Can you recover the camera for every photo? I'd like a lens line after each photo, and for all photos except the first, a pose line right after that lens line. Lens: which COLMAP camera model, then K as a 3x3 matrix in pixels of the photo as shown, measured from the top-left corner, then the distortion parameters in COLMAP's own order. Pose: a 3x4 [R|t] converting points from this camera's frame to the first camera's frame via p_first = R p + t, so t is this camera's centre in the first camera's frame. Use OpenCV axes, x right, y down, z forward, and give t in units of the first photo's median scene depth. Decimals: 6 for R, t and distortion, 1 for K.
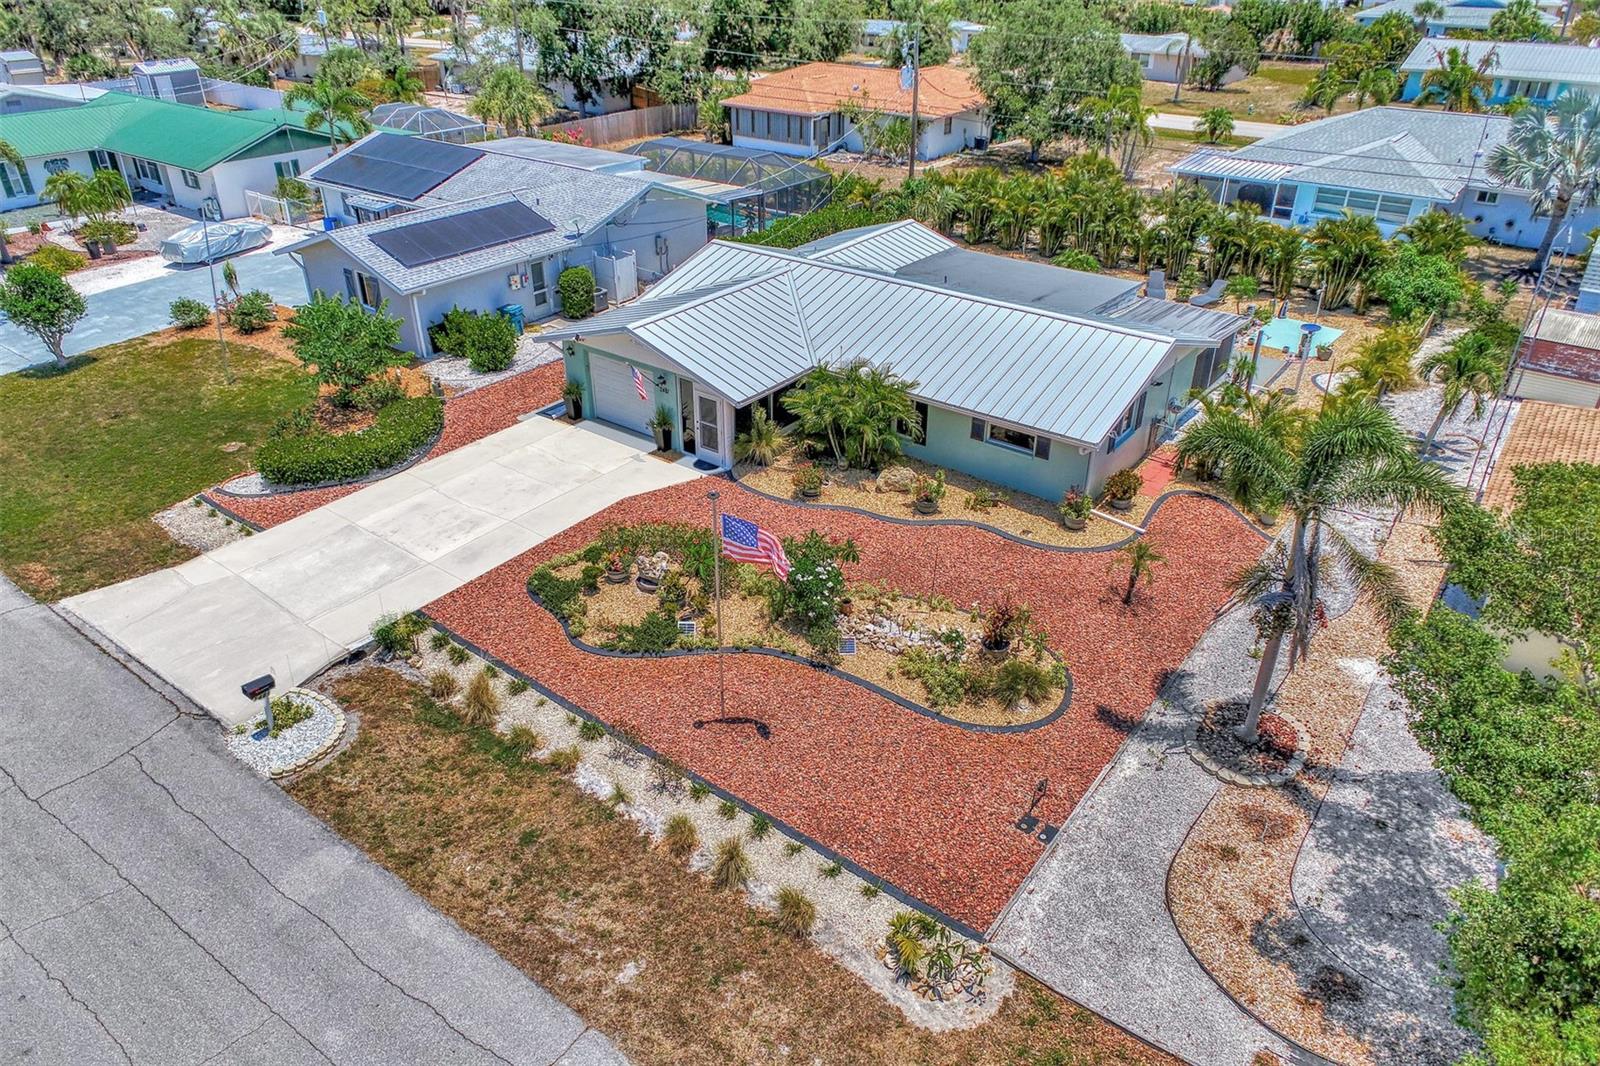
lens RADIAL K [[1084.8, 0, 801.6], [0, 1084.8, 514.8], [0, 0, 1]] dist [-0.007909, 0.000108]
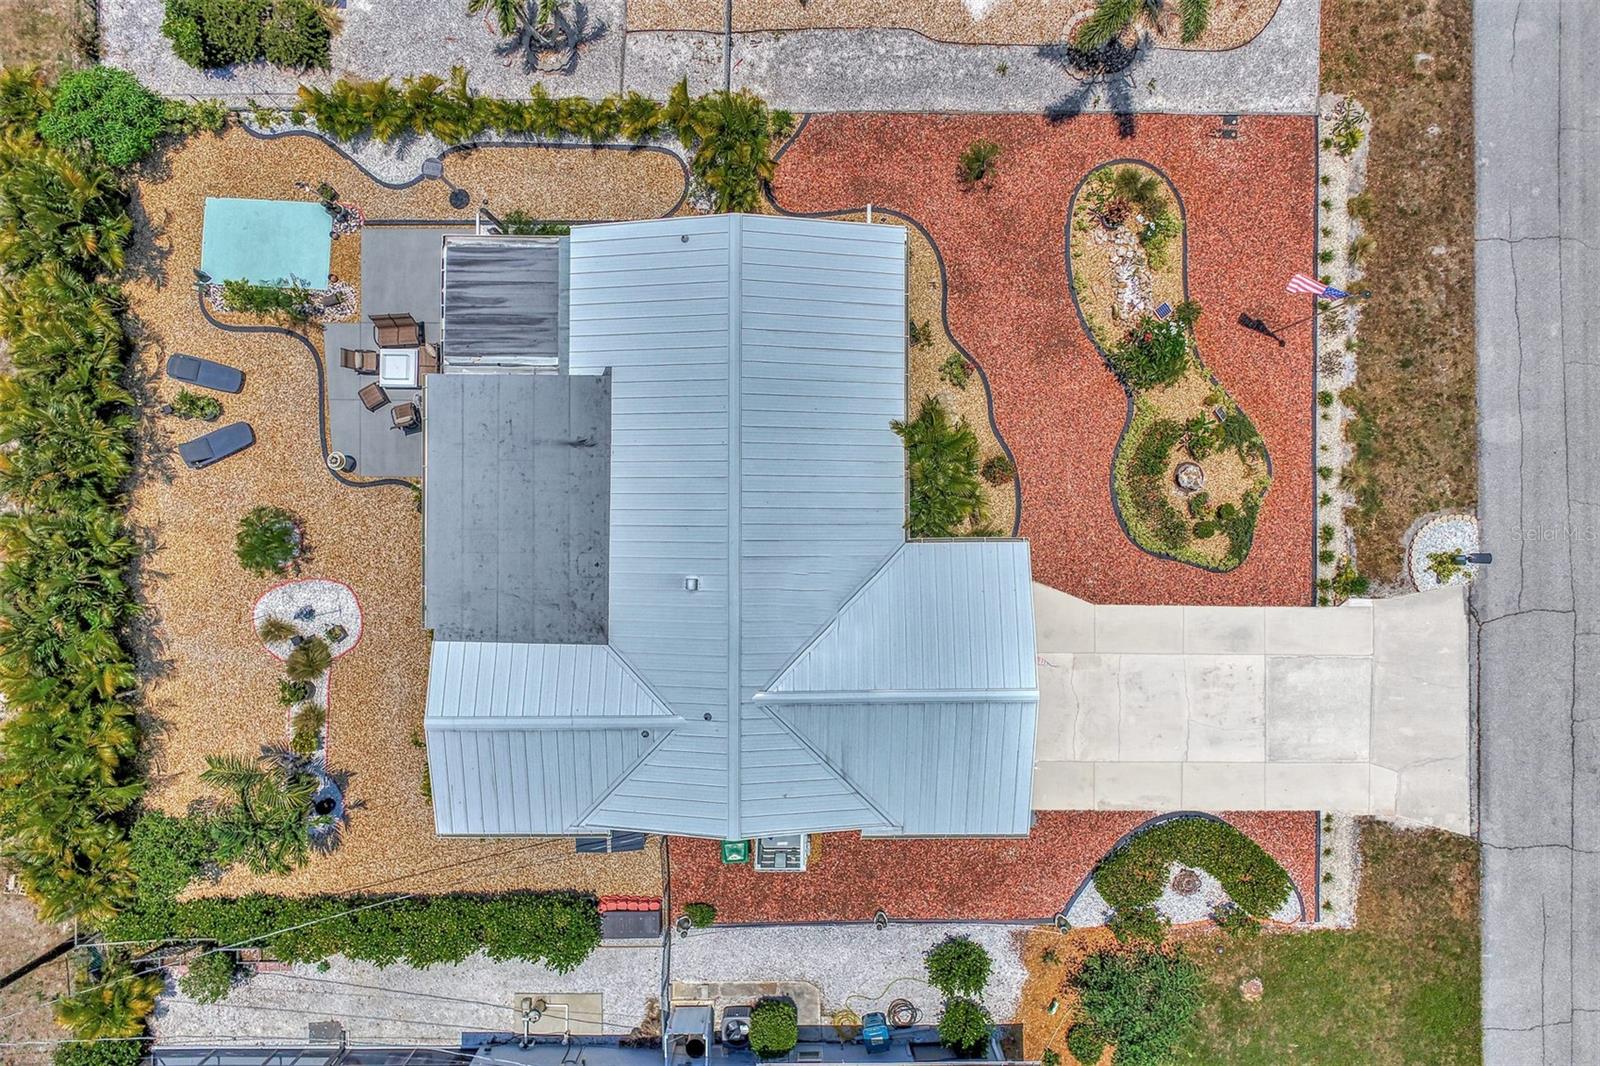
lens RADIAL K [[1084.8, 0, 801.6], [0, 1084.8, 514.8], [0, 0, 1]] dist [-0.007909, 0.000108]
pose [[-0.603656, -0.797243, -0.001552, 0.107168], [0.382516, -0.291340, 0.876814, -1.260312], [-0.699486, 0.528700, 0.480828, 0.740275]]
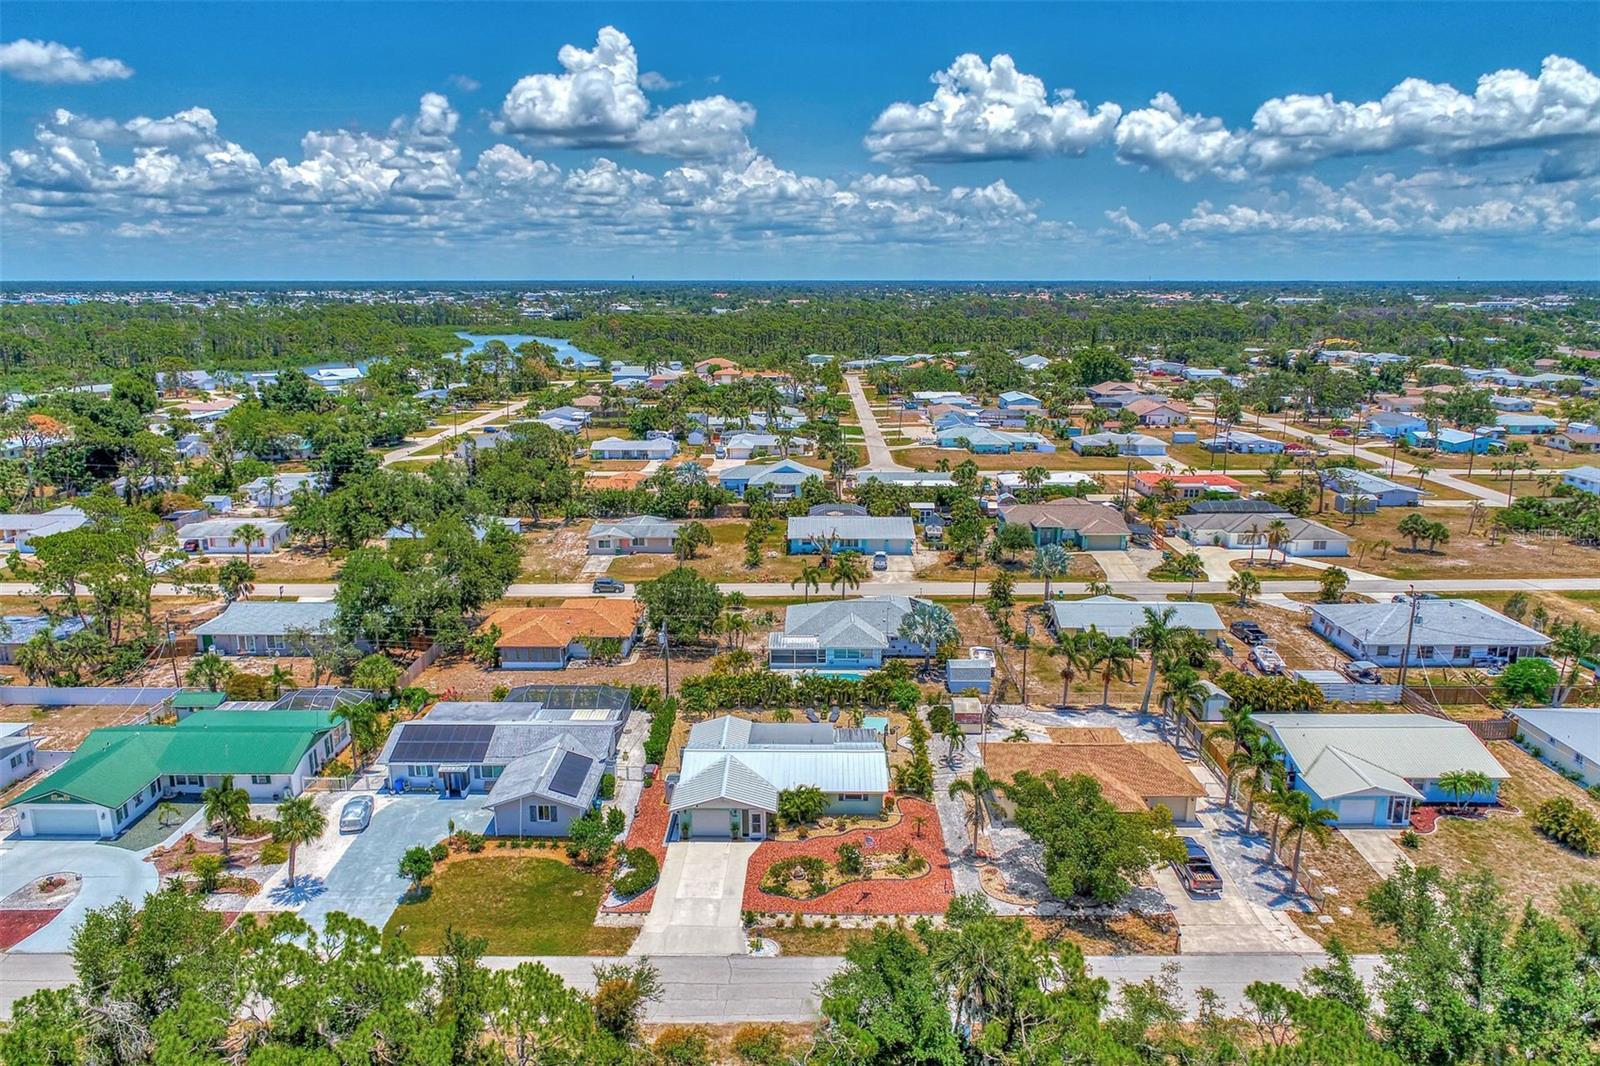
lens RADIAL K [[1084.8, 0, 801.6], [0, 1084.8, 514.8], [0, 0, 1]] dist [-0.007909, 0.000108]
pose [[0.805470, -0.130338, 0.578126, -1.786694], [0.292120, 0.936092, -0.195953, -0.295976], [-0.515639, 0.326716, 0.792068, -1.777768]]
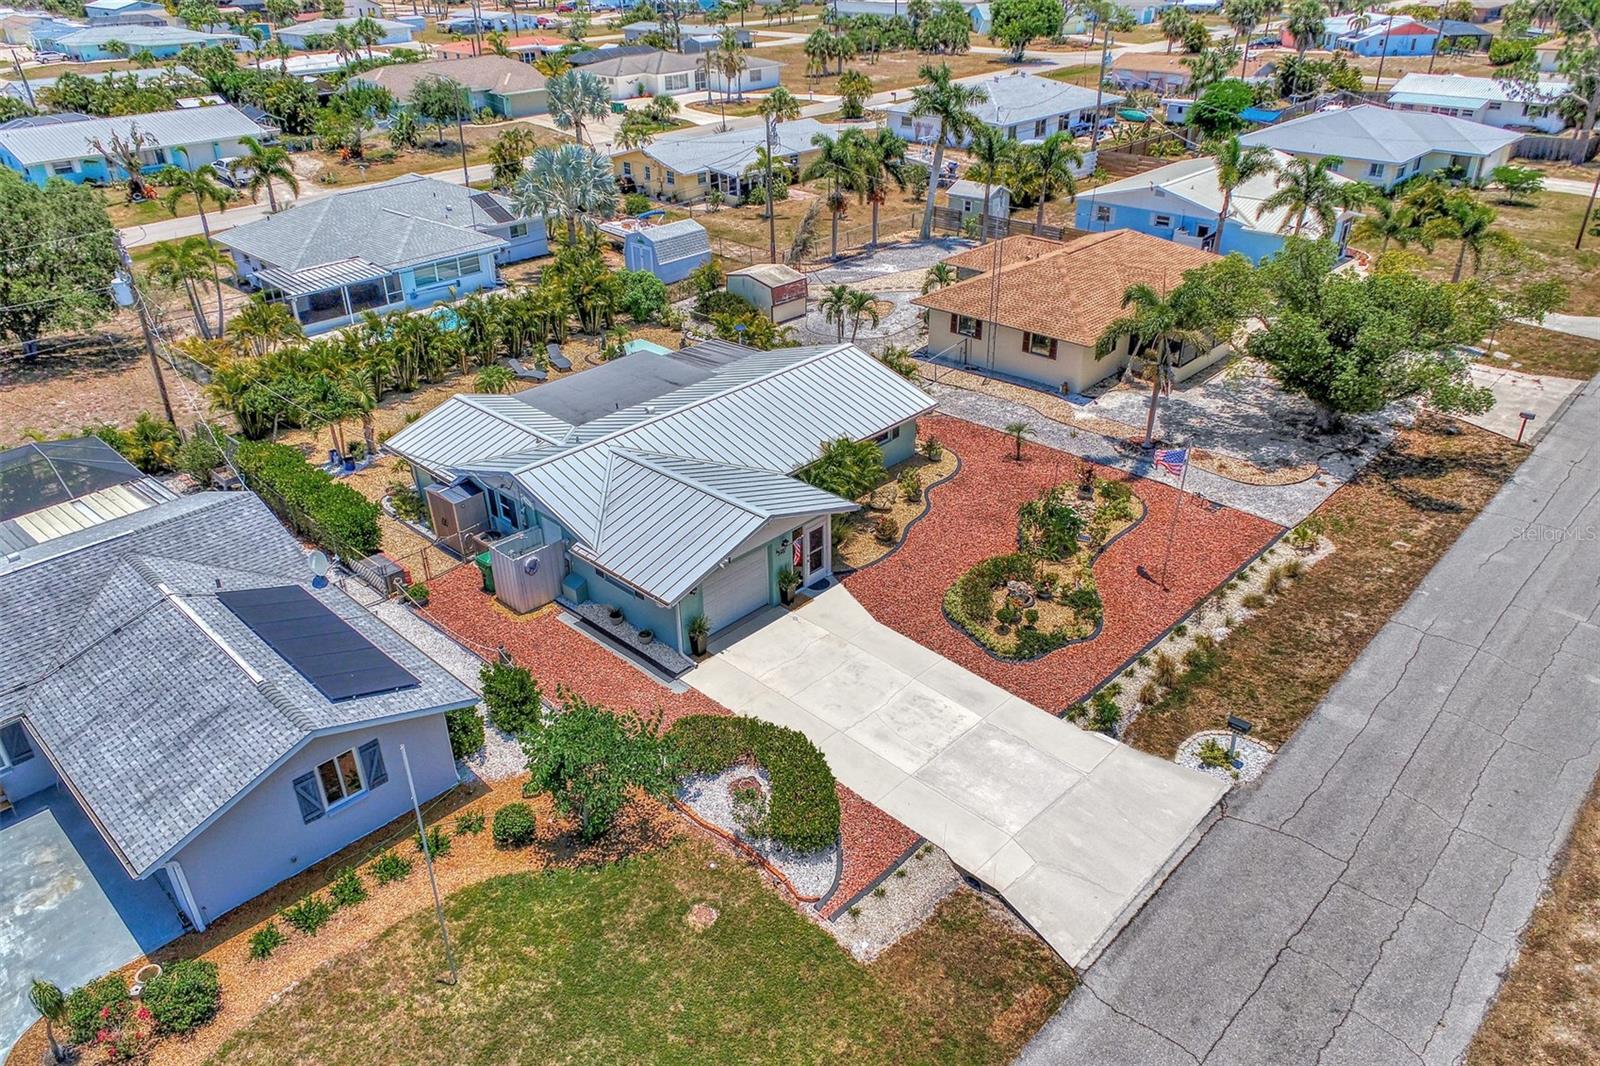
lens RADIAL K [[1112.6, 0, 800.0], [0, 1112.6, 533.0], [0, 0, 1]] dist [-0.002579, 0.000292]
pose [[0.115361, -0.486344, 0.866119, -1.355643], [0.493947, 0.784580, 0.374767, -0.674517], [-0.861805, 0.384583, 0.330738, 0.755893]]
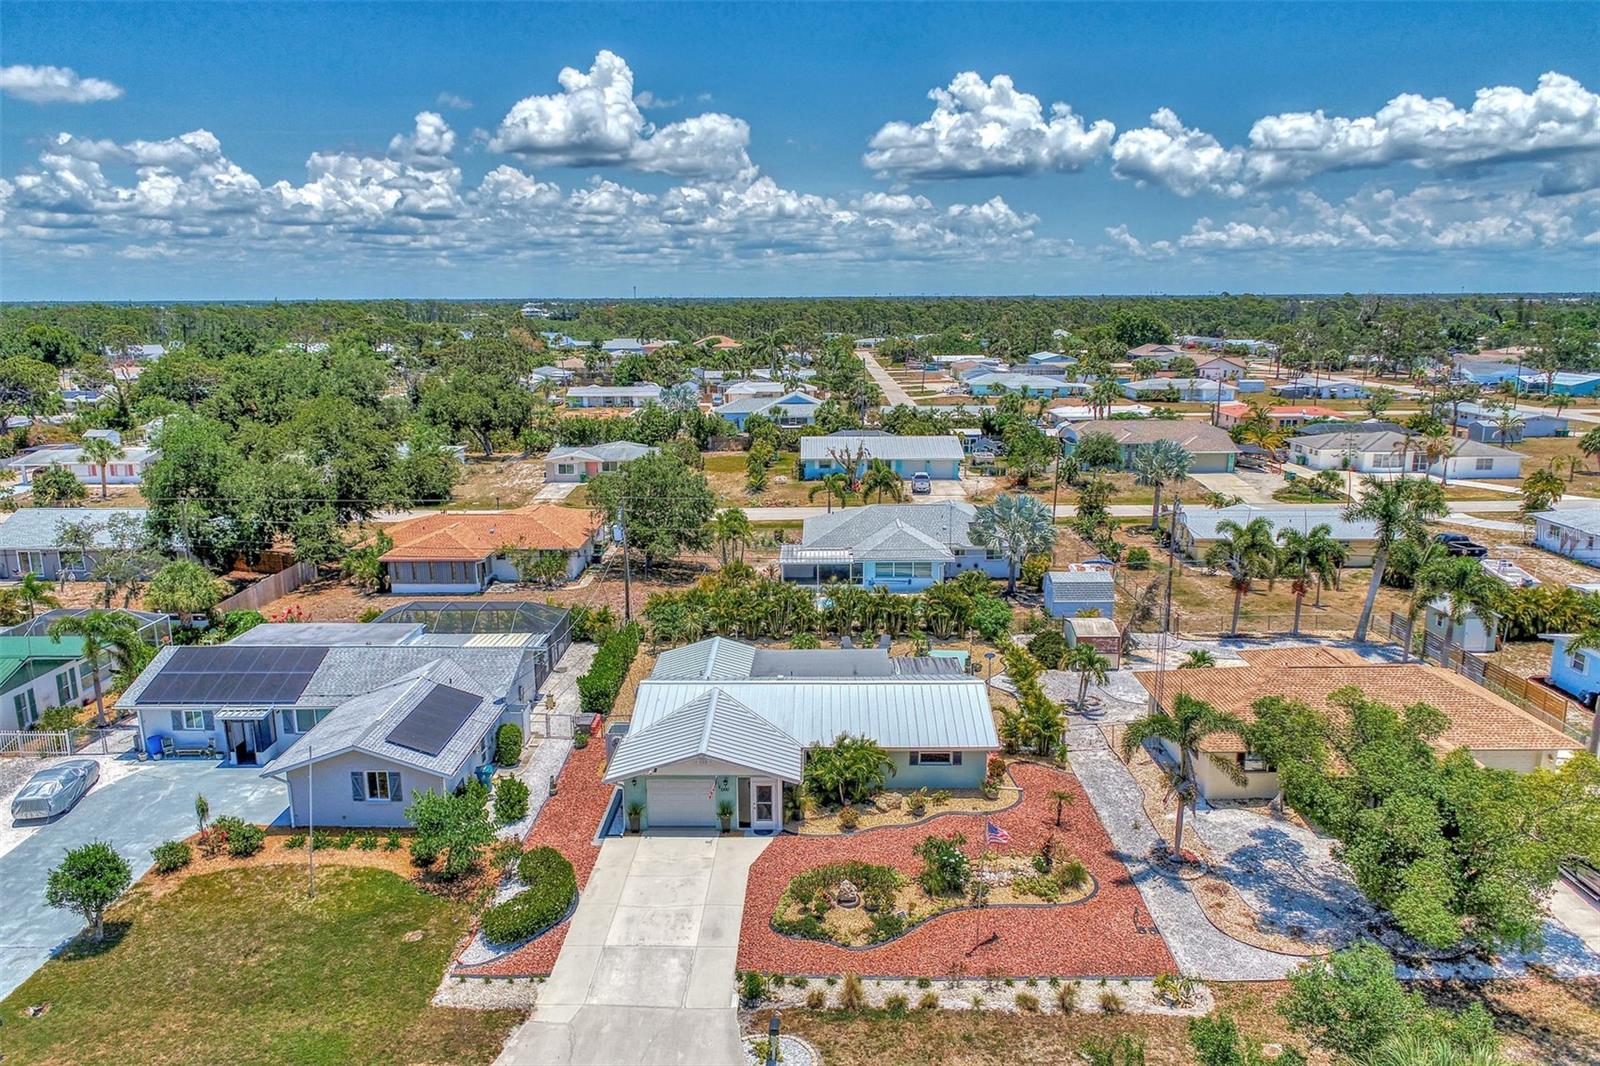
lens RADIAL K [[1084.8, 0, 801.6], [0, 1084.8, 514.8], [0, 0, 1]] dist [-0.007909, 0.000108]
pose [[0.806277, -0.126279, 0.577903, -1.043662], [0.295987, 0.931978, -0.209305, -0.153804], [-0.512162, 0.339810, 0.788809, -0.402154]]
